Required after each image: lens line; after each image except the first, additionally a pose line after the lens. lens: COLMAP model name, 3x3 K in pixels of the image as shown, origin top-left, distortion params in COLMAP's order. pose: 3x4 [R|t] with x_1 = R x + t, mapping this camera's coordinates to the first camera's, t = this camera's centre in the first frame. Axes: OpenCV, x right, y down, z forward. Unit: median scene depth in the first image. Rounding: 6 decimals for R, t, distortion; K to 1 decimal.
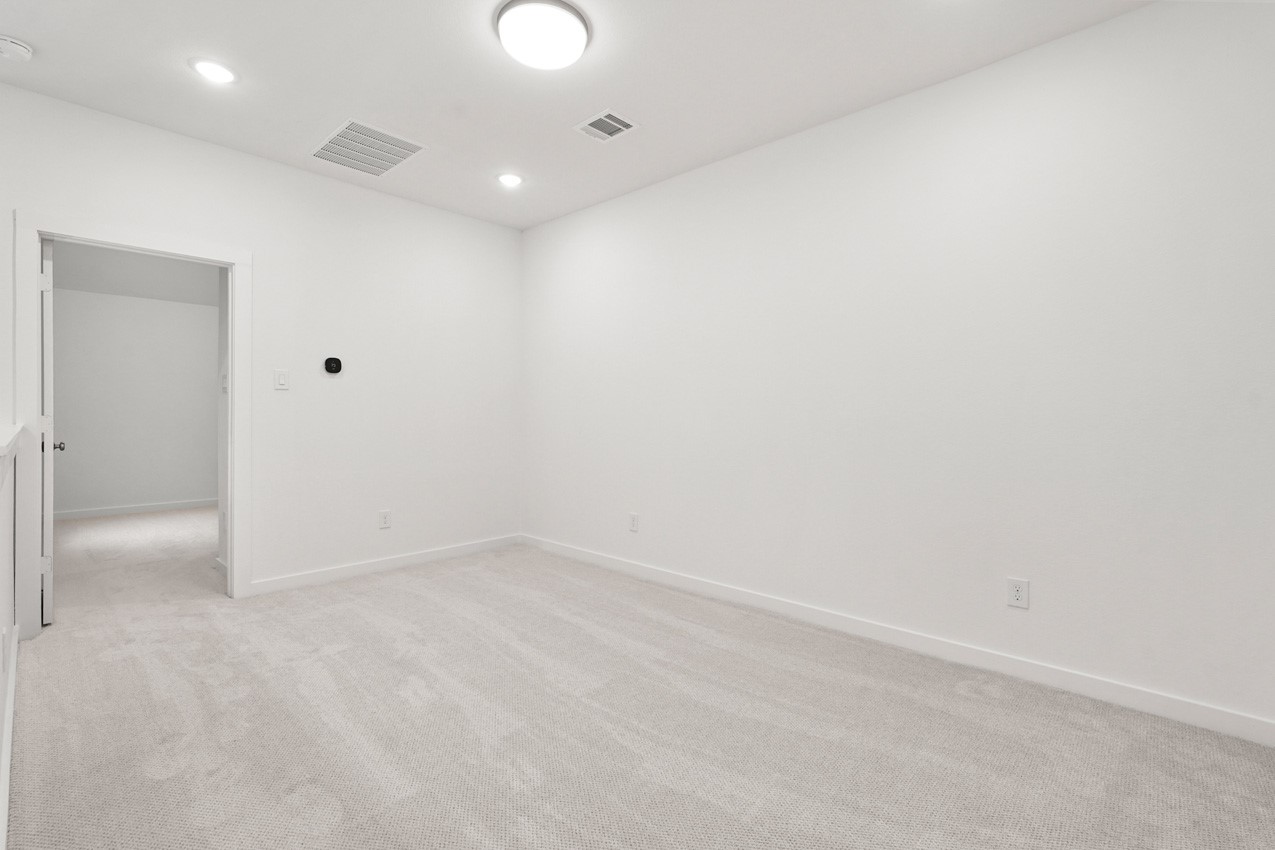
lens RADIAL K [[567.0, 0, 640.7], [0, 567.0, 419.3], [0, 0, 1]] dist [-0.024112, 0.008336]
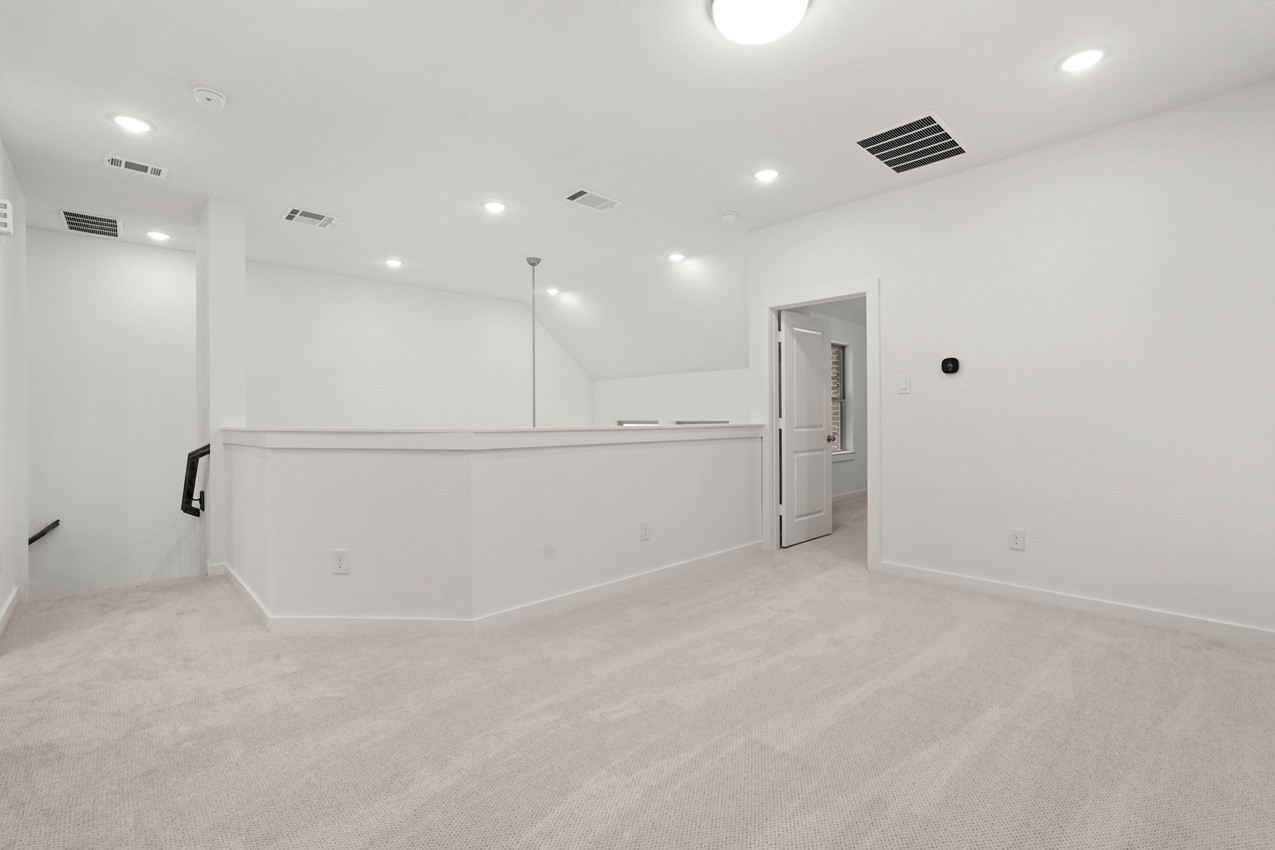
lens RADIAL K [[567.0, 0, 633.7], [0, 567.0, 418.5], [0, 0, 1]] dist [-0.024112, 0.008336]
pose [[-0.072007, -0.000556, -0.997404, 0.580976], [-0.000596, 1.000000, -0.000515, -0.004183], [0.997404, 0.000557, -0.072008, 0.654069]]
